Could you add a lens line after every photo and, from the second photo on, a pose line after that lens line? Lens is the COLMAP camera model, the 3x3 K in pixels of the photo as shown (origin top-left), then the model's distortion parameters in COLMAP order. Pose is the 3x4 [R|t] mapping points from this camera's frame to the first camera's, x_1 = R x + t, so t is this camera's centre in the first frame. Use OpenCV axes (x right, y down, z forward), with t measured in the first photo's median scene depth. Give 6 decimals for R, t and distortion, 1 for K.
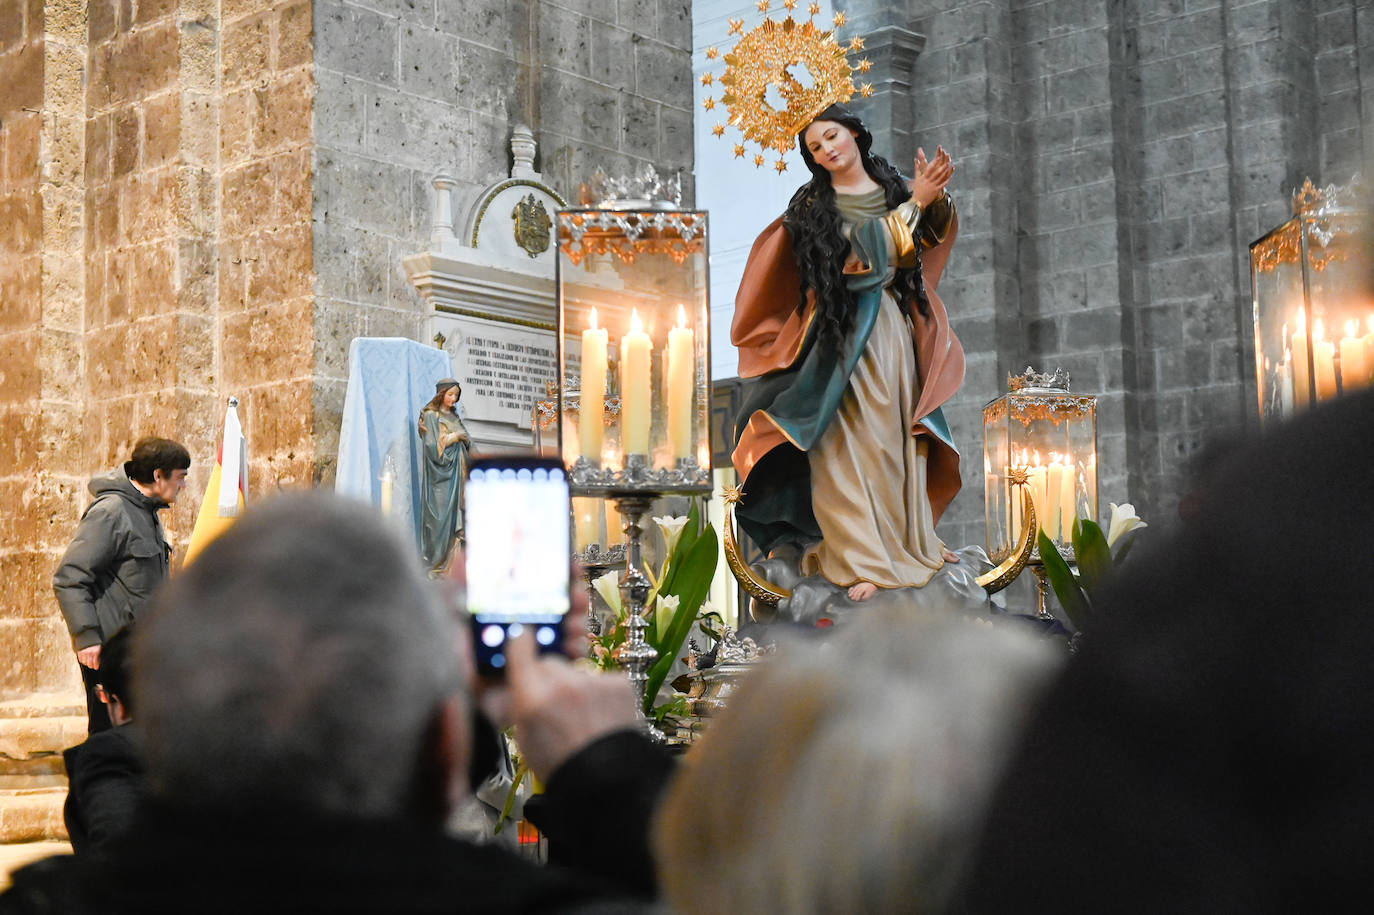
lens RADIAL K [[2017.2, 0, 657.9], [0, 2017.2, 450.4], [0, 0, 1]] dist [-0.003054, 0.000000]
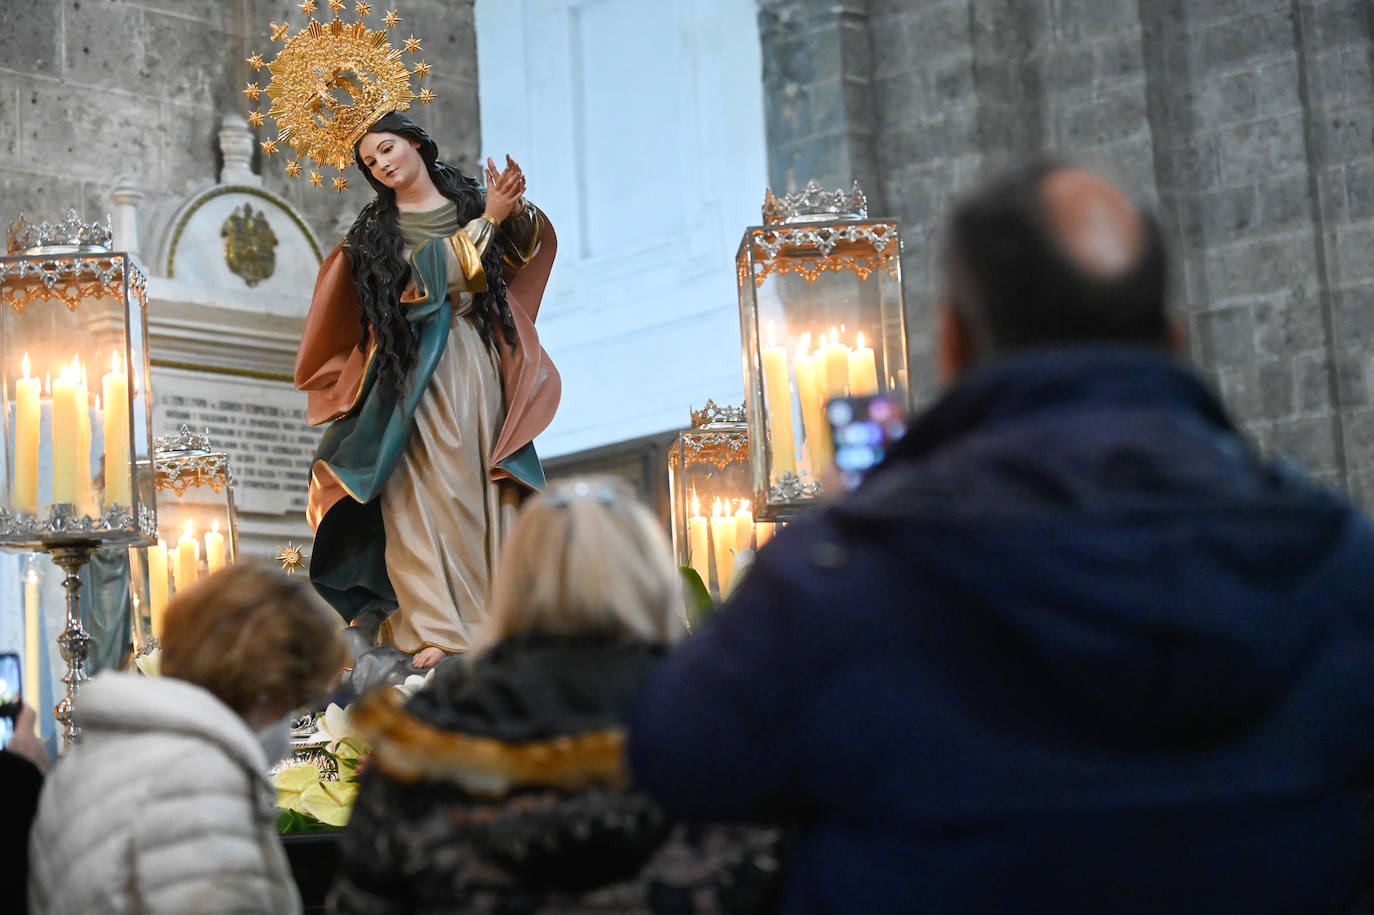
lens RADIAL K [[3153.1, 0, 687.7], [0, 3153.1, 458.7], [0, 0, 1]] dist [-0.234734, 0.000000]
pose [[0.998981, -0.045130, -0.000732, 0.102882], [0.045082, 0.998452, -0.032588, 0.015171], [0.002202, 0.032522, 0.999469, -0.181776]]
